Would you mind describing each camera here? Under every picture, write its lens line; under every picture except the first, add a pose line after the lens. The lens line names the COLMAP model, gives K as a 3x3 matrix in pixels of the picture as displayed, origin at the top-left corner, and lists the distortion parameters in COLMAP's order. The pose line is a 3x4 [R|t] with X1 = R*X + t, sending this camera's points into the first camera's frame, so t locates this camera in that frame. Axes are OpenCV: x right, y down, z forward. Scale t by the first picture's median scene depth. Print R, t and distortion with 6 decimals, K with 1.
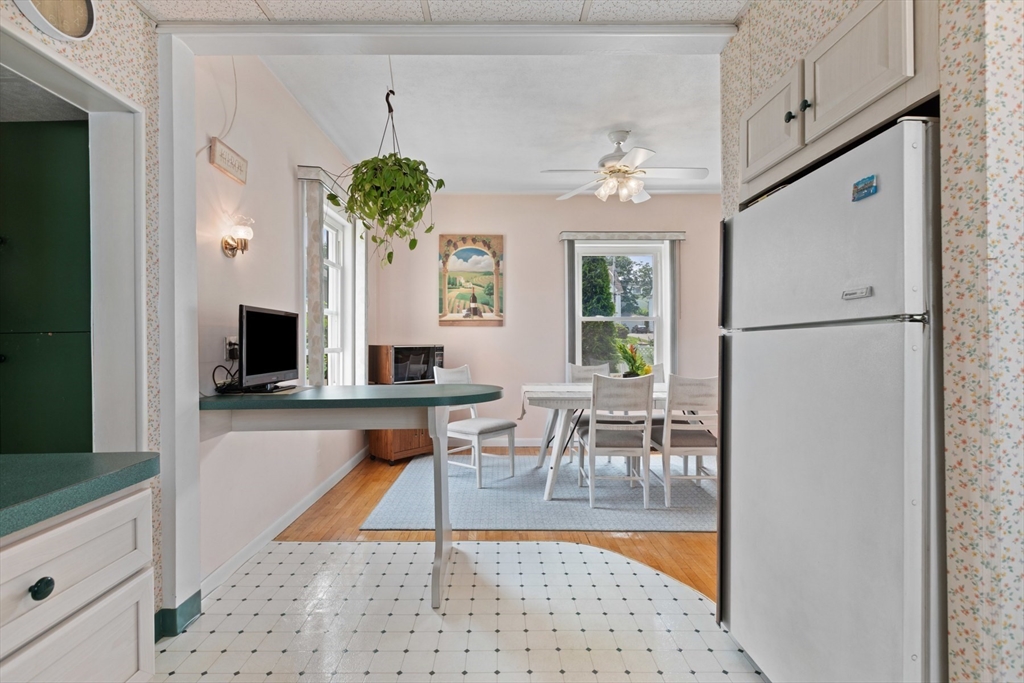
lens RADIAL K [[463.4, 0, 507.3], [0, 463.4, 336.4], [0, 0, 1]] dist [-0.000300, 0.000441]
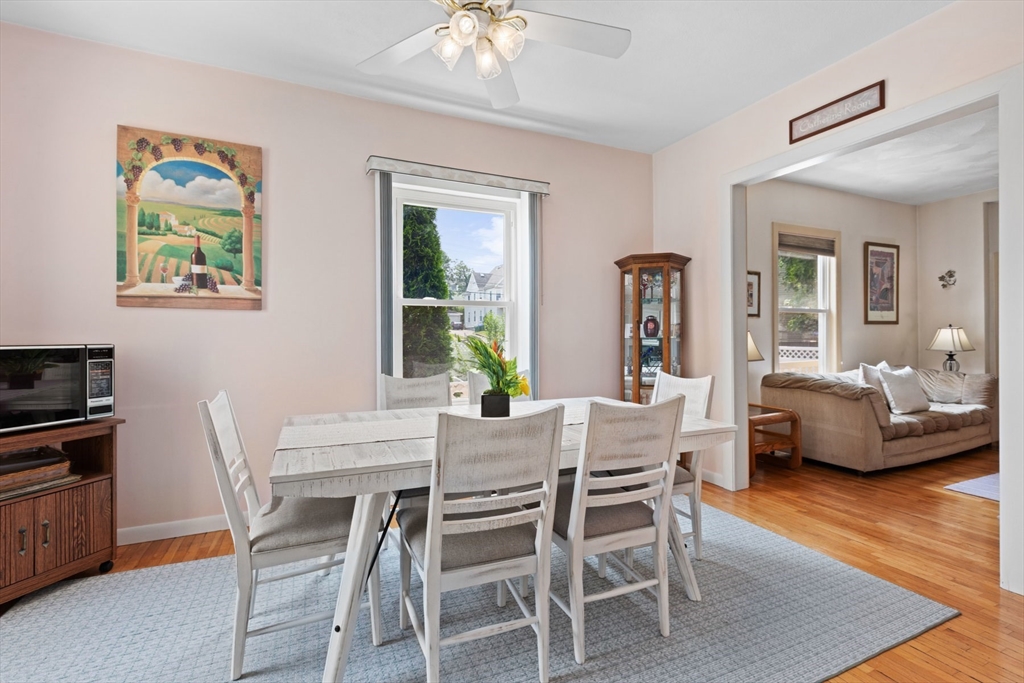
lens RADIAL K [[463.4, 0, 507.3], [0, 463.4, 336.4], [0, 0, 1]] dist [-0.000300, 0.000441]
pose [[0.924373, -0.001412, 0.381488, 0.052316], [-0.001561, 0.999971, 0.007482, 0.005525], [-0.381487, -0.007511, 0.924344, 0.369107]]
